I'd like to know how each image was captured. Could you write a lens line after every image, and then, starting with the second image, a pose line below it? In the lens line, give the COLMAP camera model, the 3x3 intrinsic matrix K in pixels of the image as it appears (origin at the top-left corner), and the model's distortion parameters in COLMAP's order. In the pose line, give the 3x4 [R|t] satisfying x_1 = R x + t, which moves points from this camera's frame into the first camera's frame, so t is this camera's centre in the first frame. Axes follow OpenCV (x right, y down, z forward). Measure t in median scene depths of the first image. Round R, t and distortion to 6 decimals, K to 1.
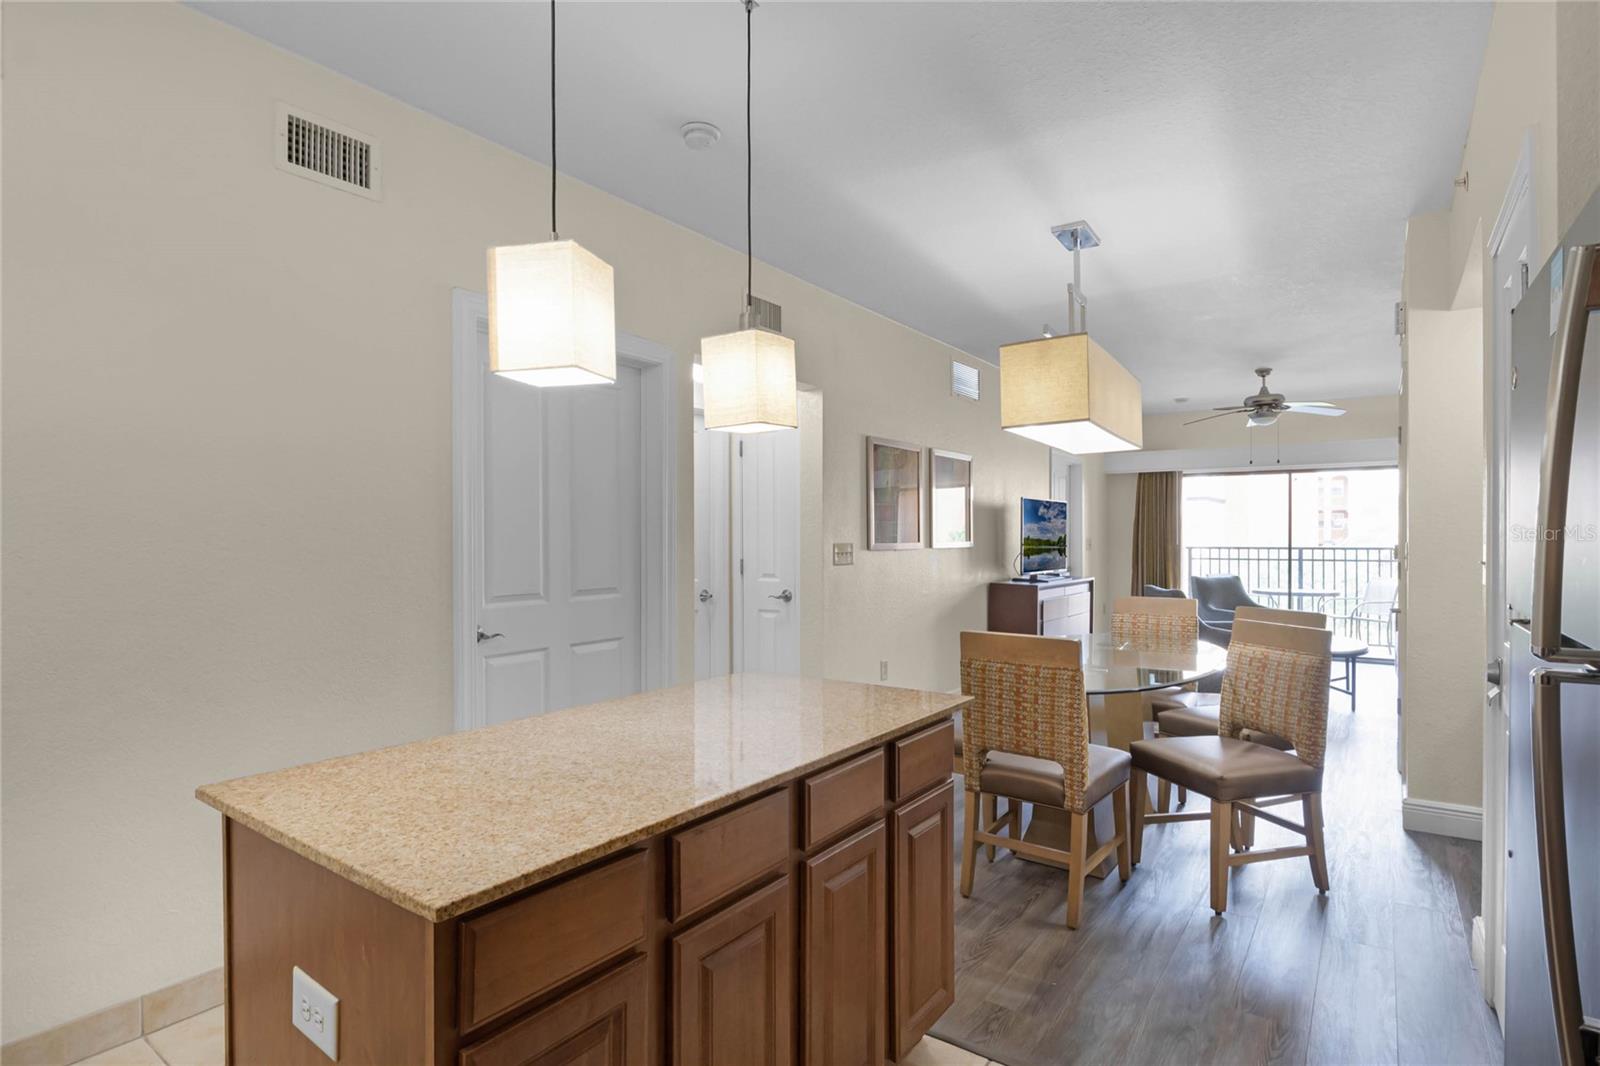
lens RADIAL K [[815.8, 0, 796.2], [0, 815.8, 539.7], [0, 0, 1]] dist [-0.005503, -0.003956]
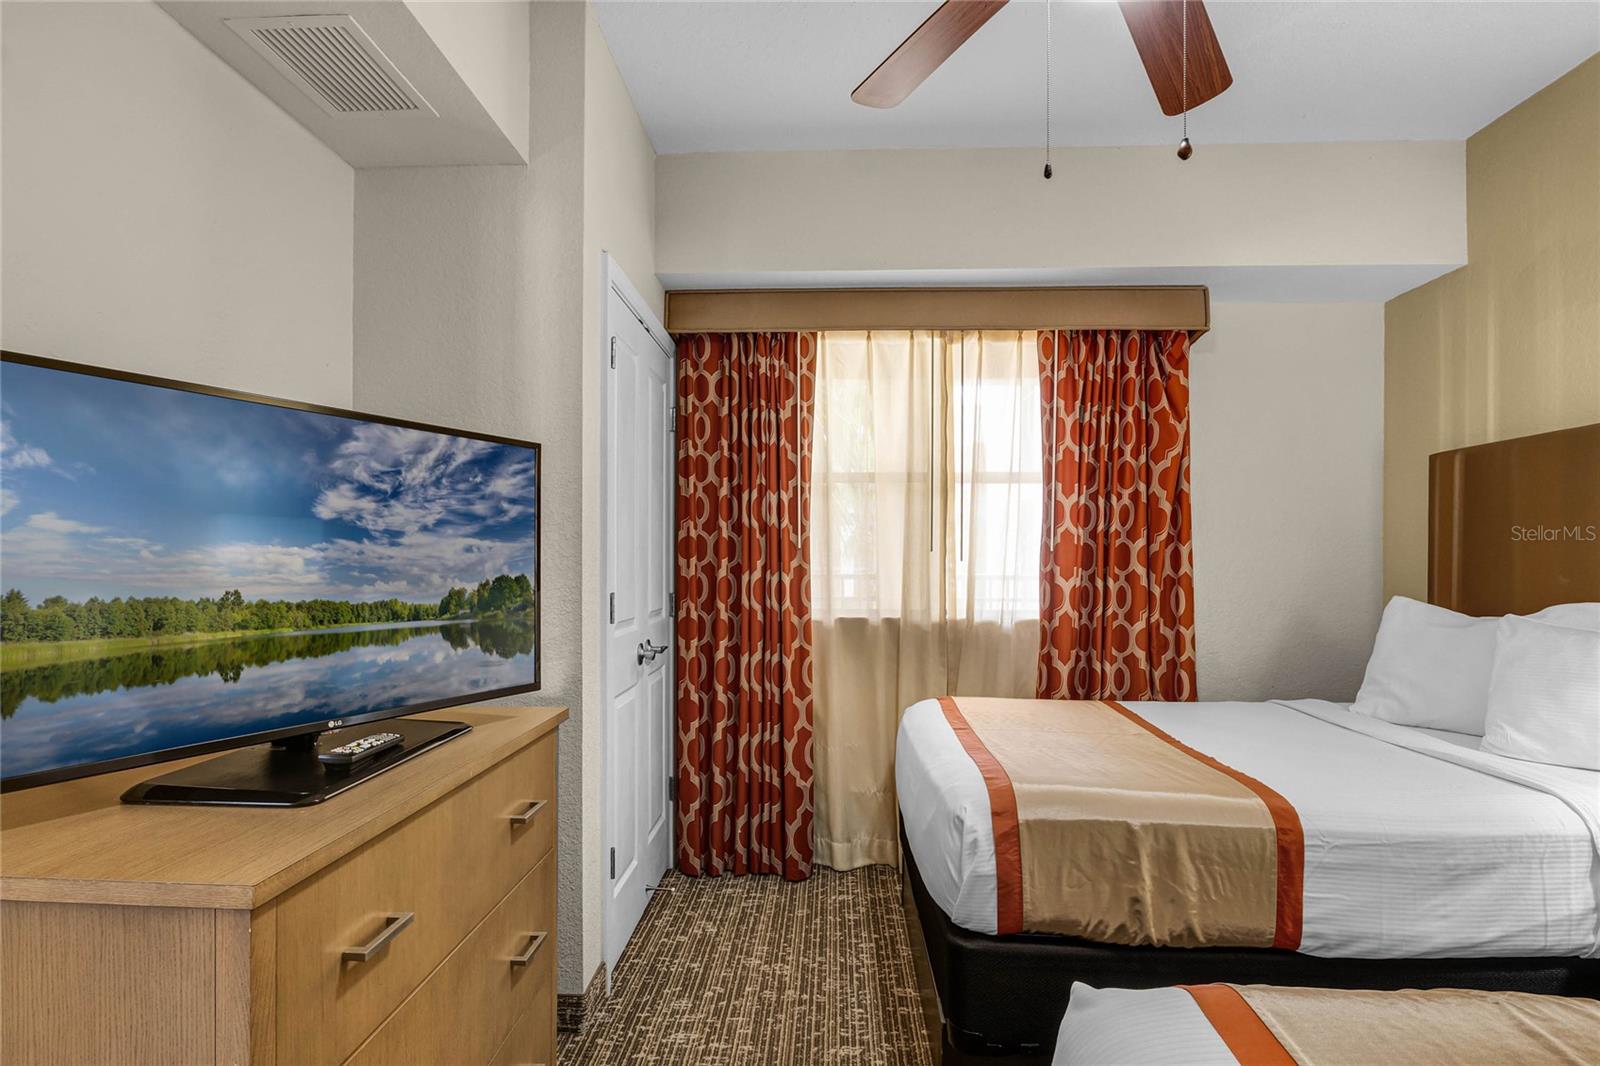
lens RADIAL K [[815.8, 0, 791.5], [0, 815.8, 566.8], [0, 0, 1]] dist [-0.005503, -0.003956]
pose [[-0.533495, -0.004860, 0.845789, -0.028512], [-0.009289, 0.999957, -0.000113, -0.014471], [-0.845752, -0.007917, -0.533517, 1.026245]]
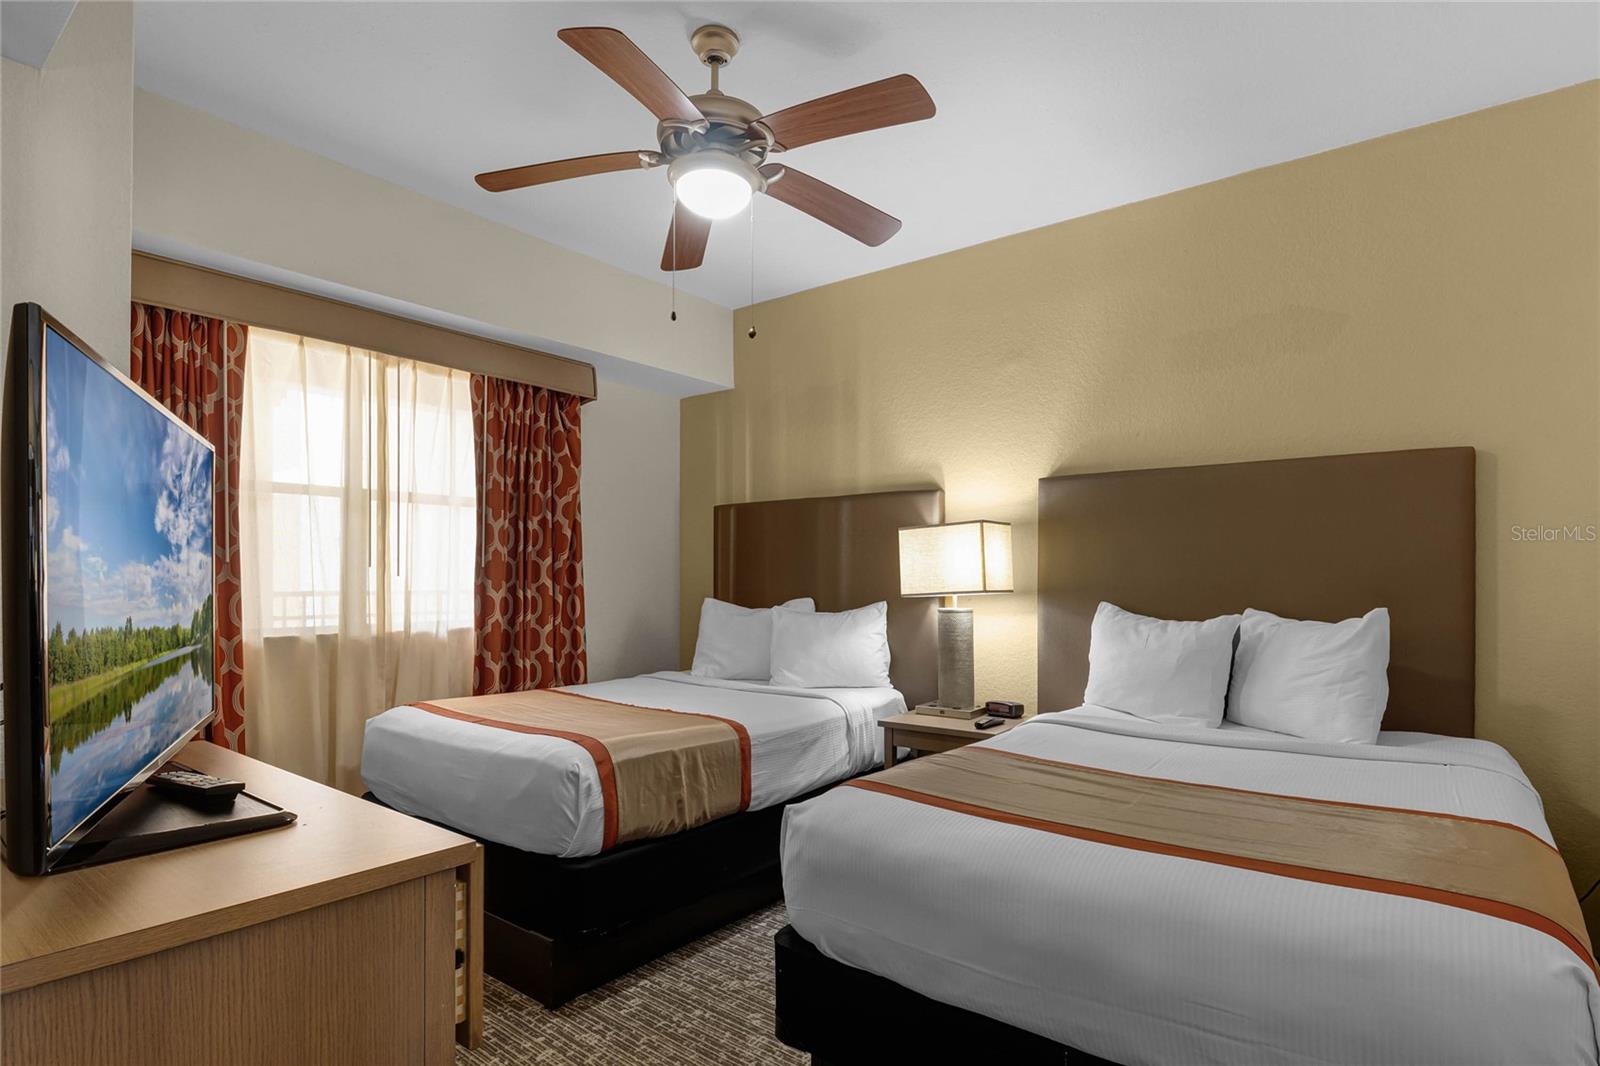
lens RADIAL K [[815.8, 0, 802.4], [0, 815.8, 585.1], [0, 0, 1]] dist [-0.005503, -0.003956]
pose [[-0.998464, 0.002021, 0.055361, 0.087490], [0.002163, 0.999995, 0.002507, -0.013718], [-0.055355, 0.002623, -0.998463, 1.253199]]
